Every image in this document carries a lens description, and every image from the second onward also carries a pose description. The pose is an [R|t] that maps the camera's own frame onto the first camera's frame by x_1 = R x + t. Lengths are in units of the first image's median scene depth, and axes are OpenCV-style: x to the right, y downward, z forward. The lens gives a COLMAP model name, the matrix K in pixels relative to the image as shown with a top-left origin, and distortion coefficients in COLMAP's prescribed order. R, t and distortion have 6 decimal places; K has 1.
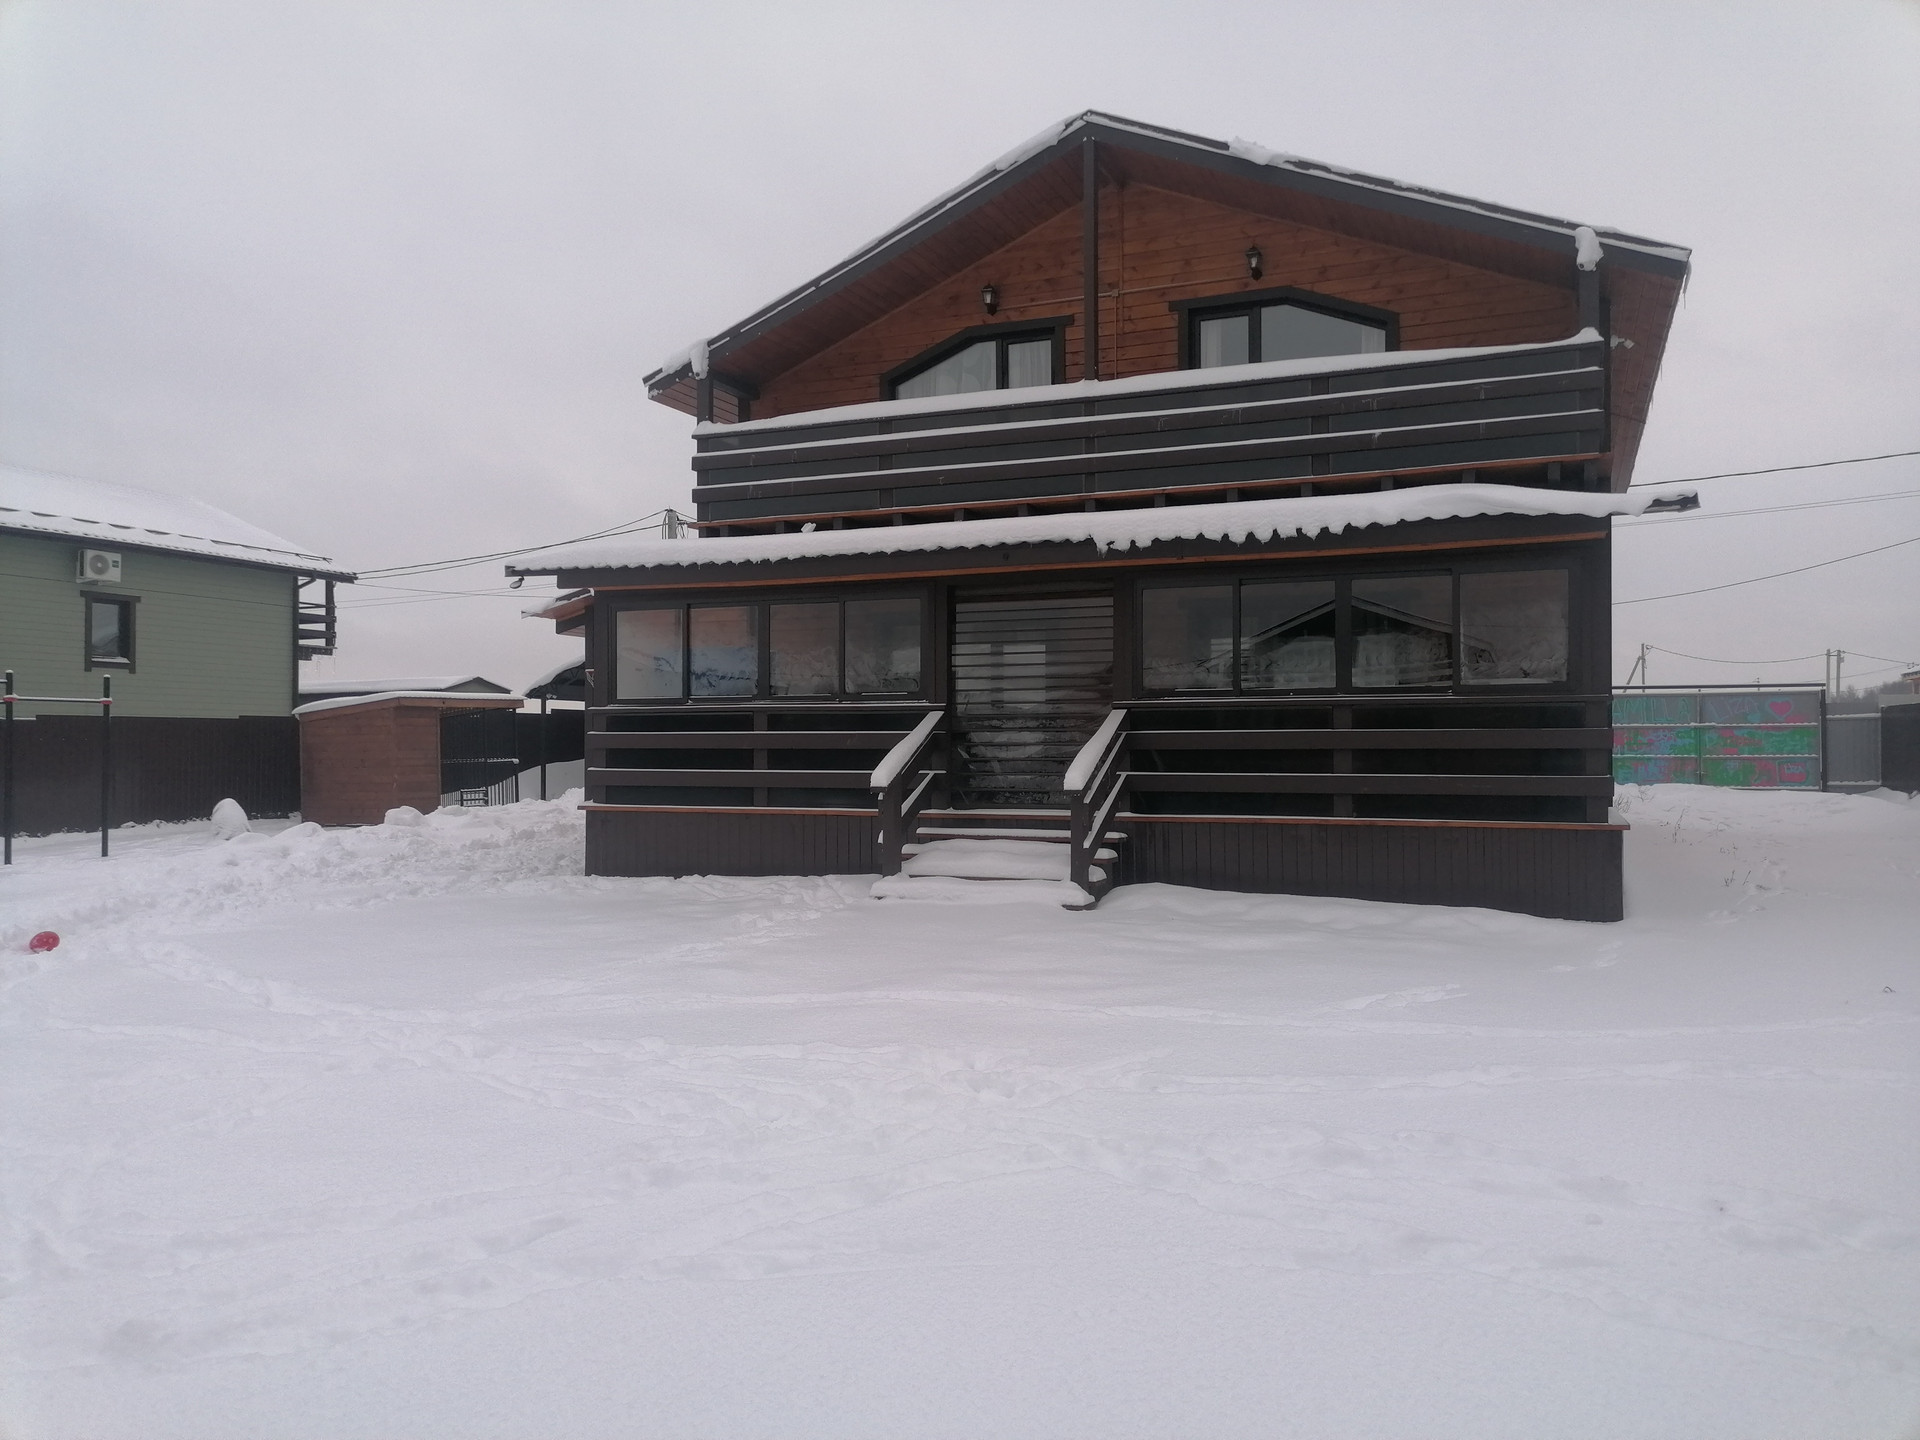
lens RADIAL K [[1443.4, 0, 965.4], [0, 1443.4, 731.1], [0, 0, 1]] dist [0.051466, -0.032090]
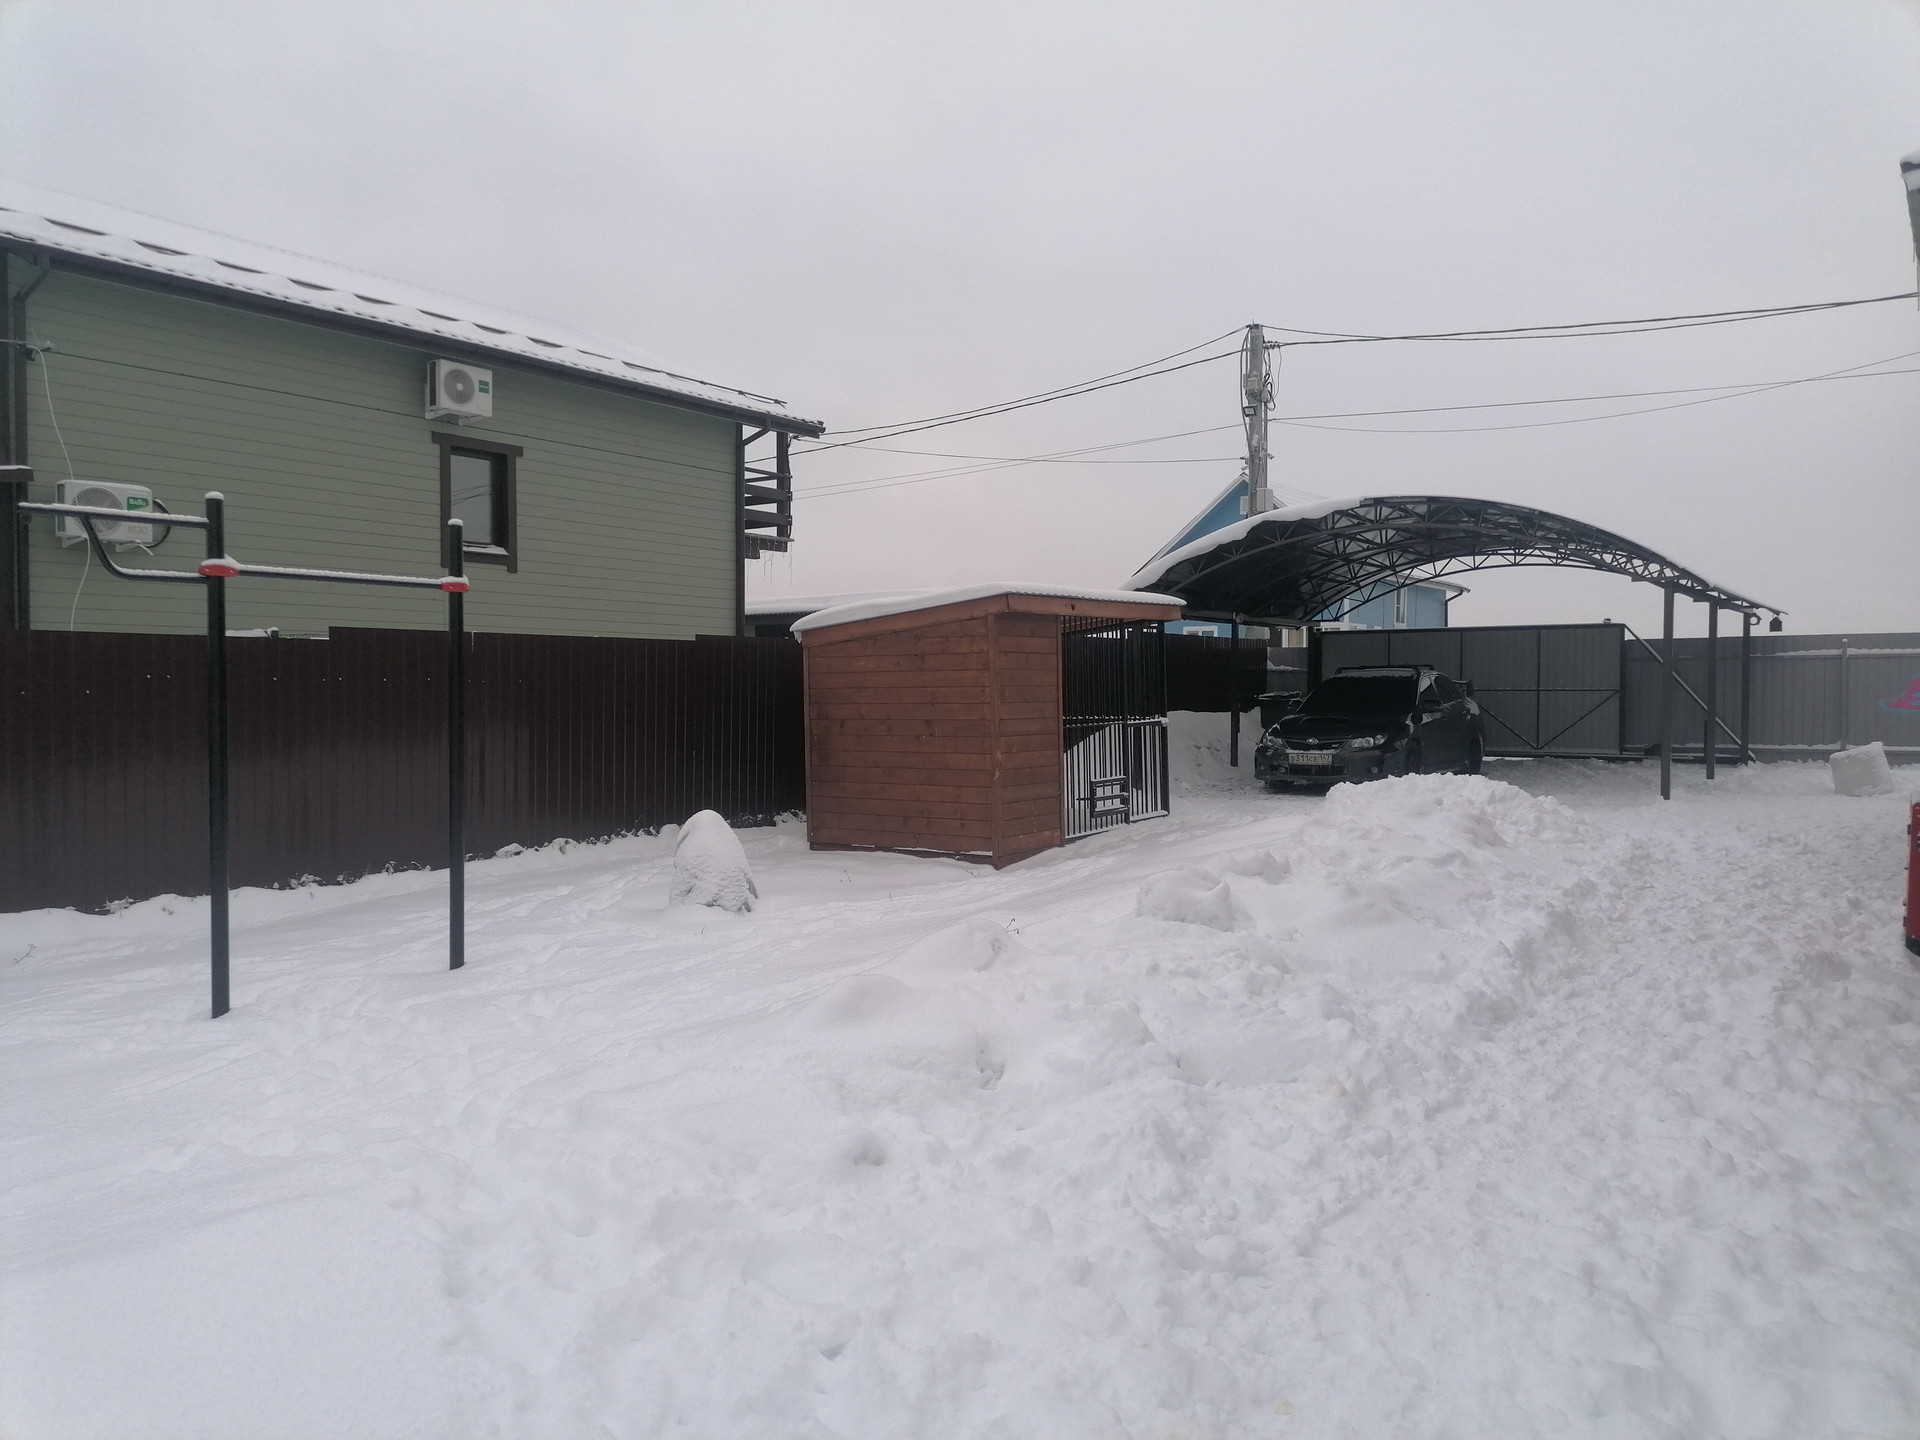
lens RADIAL K [[1443.4, 0, 965.4], [0, 1443.4, 731.1], [0, 0, 1]] dist [0.051466, -0.032090]
pose [[0.976833, 0.007964, -0.213854, -0.257362], [0.000538, 0.999213, 0.039672, 0.003023], [0.214001, -0.038868, 0.976060, 0.451461]]
